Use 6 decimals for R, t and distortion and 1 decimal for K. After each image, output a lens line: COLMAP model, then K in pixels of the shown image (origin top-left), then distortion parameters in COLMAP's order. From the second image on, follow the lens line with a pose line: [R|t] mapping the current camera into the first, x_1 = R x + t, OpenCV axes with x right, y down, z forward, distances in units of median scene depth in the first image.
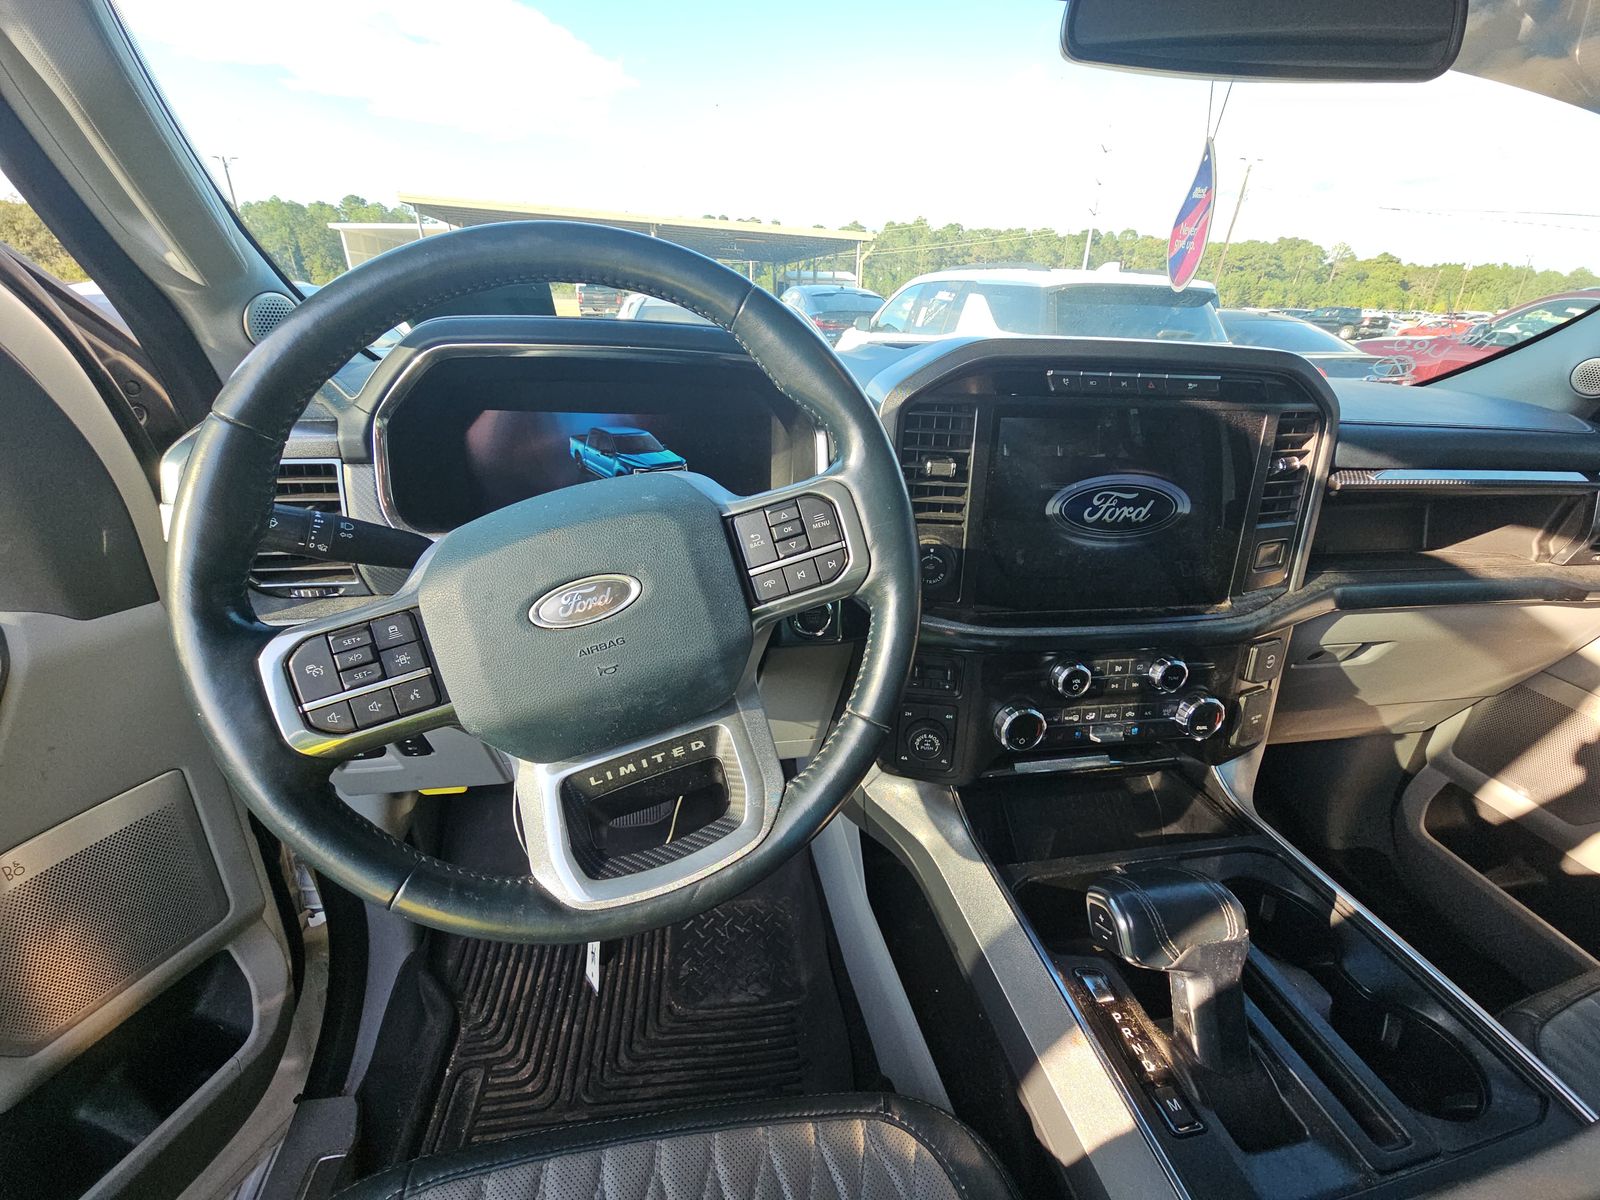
lens RADIAL K [[649.4, 0, 804.5], [0, 649.4, 608.8], [0, 0, 1]] dist [0.001296, -0.003454]
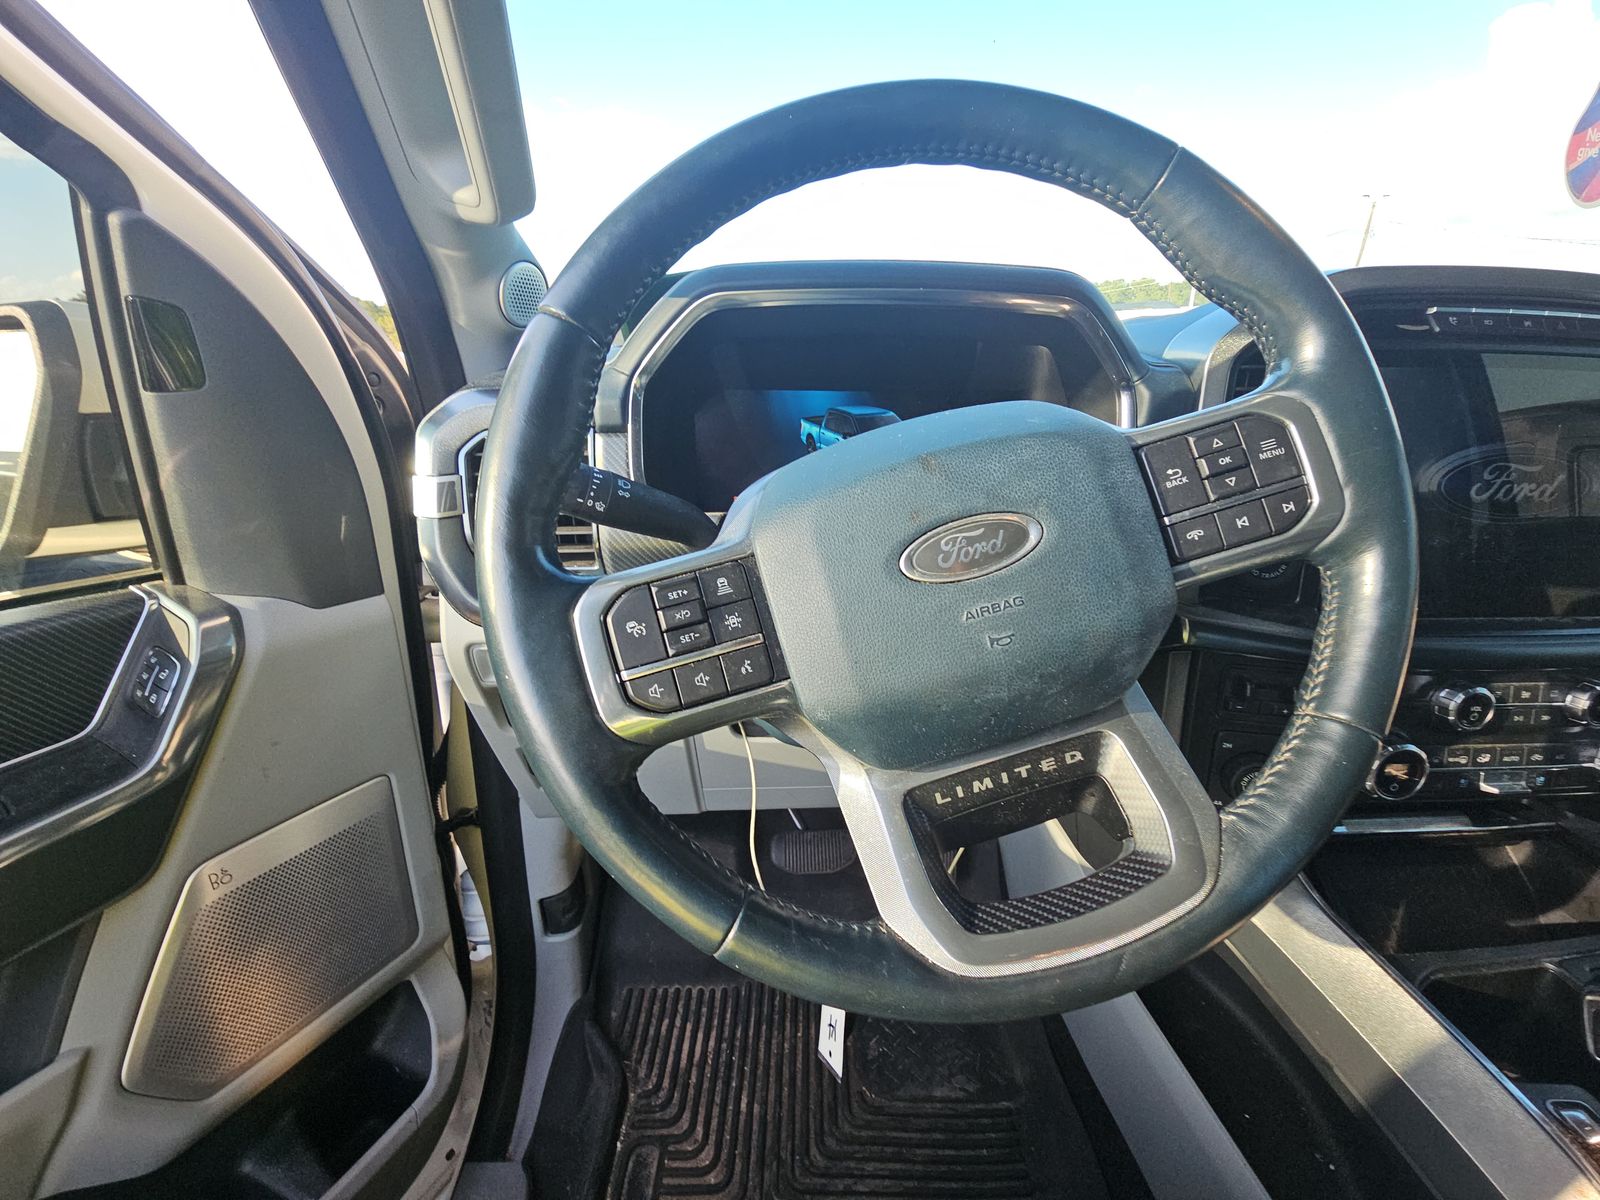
lens RADIAL K [[649.4, 0, 804.5], [0, 649.4, 608.8], [0, 0, 1]] dist [0.001296, -0.003454]
pose [[0.990593, 0.009655, -0.136499, -0.241163], [-0.020823, 0.996526, -0.080631, 0.069855], [0.135246, 0.082715, 0.987353, 0.136638]]
